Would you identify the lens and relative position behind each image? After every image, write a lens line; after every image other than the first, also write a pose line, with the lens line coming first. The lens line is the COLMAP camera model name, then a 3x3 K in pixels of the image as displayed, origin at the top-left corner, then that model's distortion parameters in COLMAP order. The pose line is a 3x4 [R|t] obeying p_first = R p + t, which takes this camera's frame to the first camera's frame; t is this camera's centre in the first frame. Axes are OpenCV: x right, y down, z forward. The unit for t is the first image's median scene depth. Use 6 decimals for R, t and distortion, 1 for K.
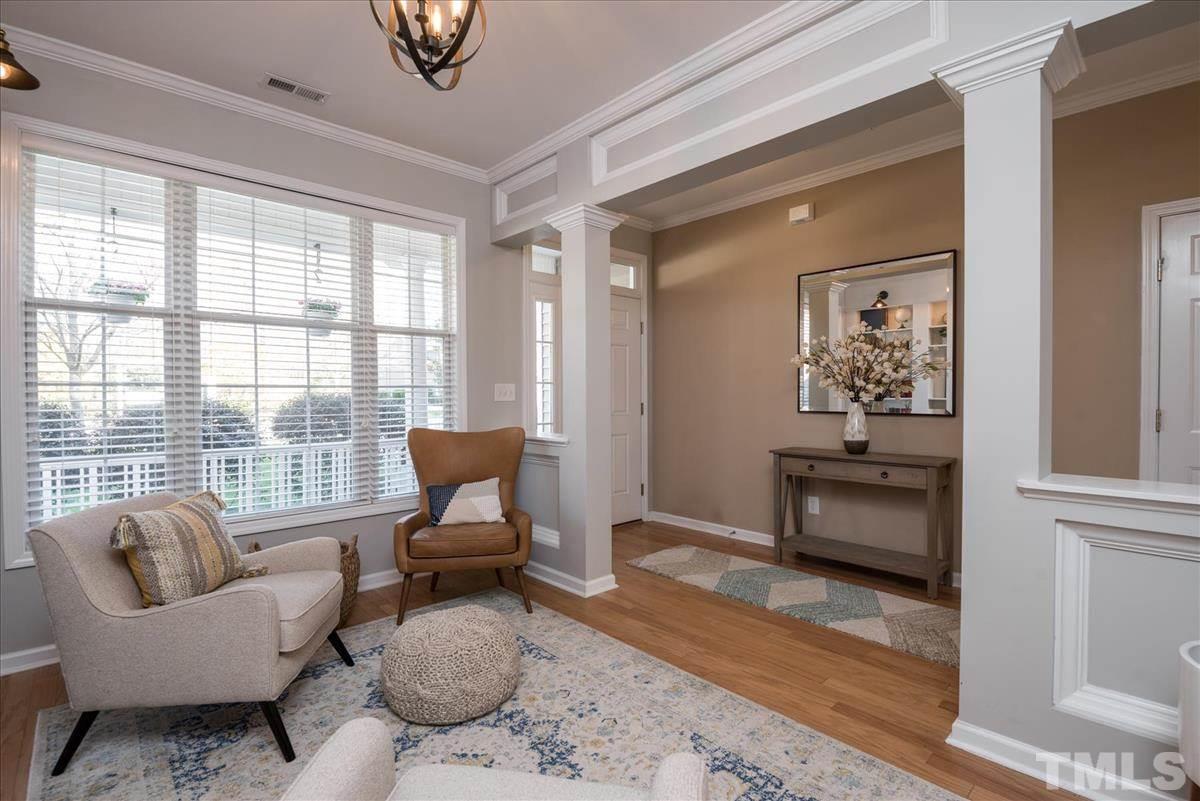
lens RADIAL K [[565.0, 0, 545.3], [0, 565.0, 404.6], [0, 0, 1]] dist [-0.000388, -0.002557]
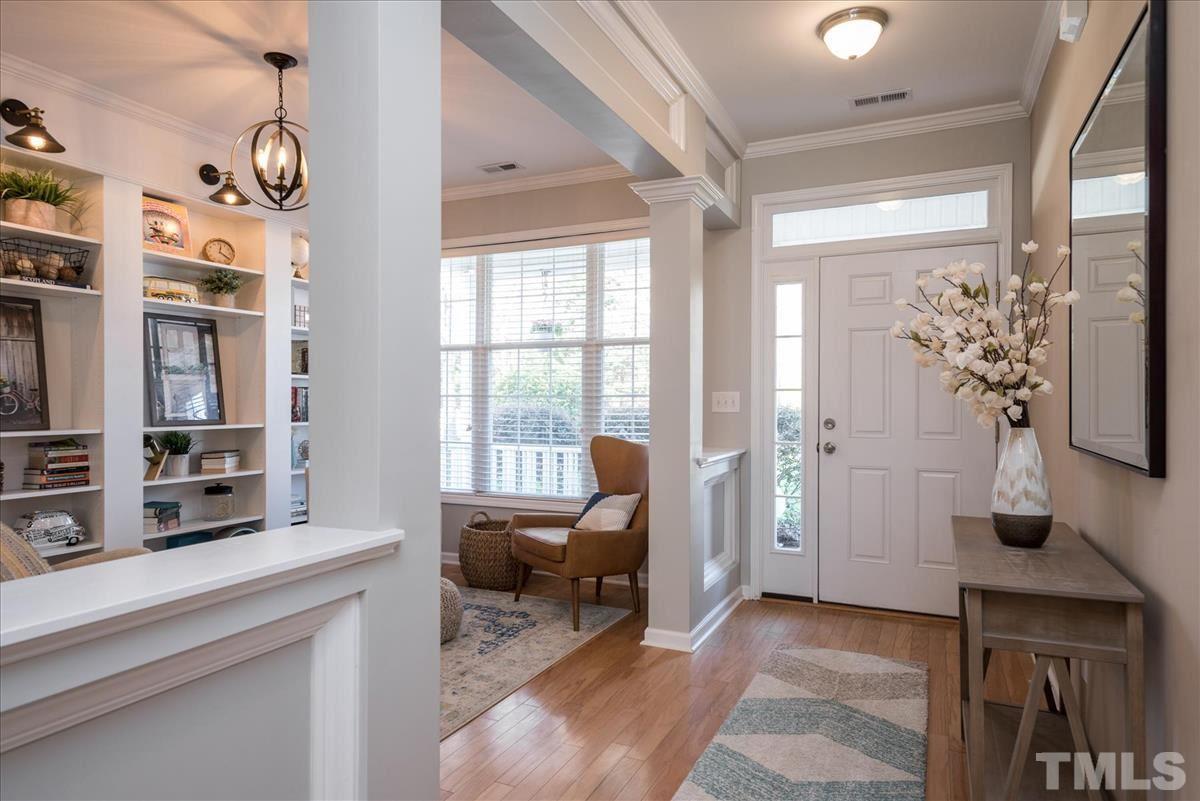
lens RADIAL K [[688.0, 0, 607.4], [0, 688.0, 398.5], [0, 0, 1]] dist [0.035019, -0.013428]
pose [[0.411321, -0.000657, -0.911490, 0.938745], [-0.022719, 0.999682, -0.010973, -0.013876], [0.911207, 0.025222, 0.411175, 0.488188]]
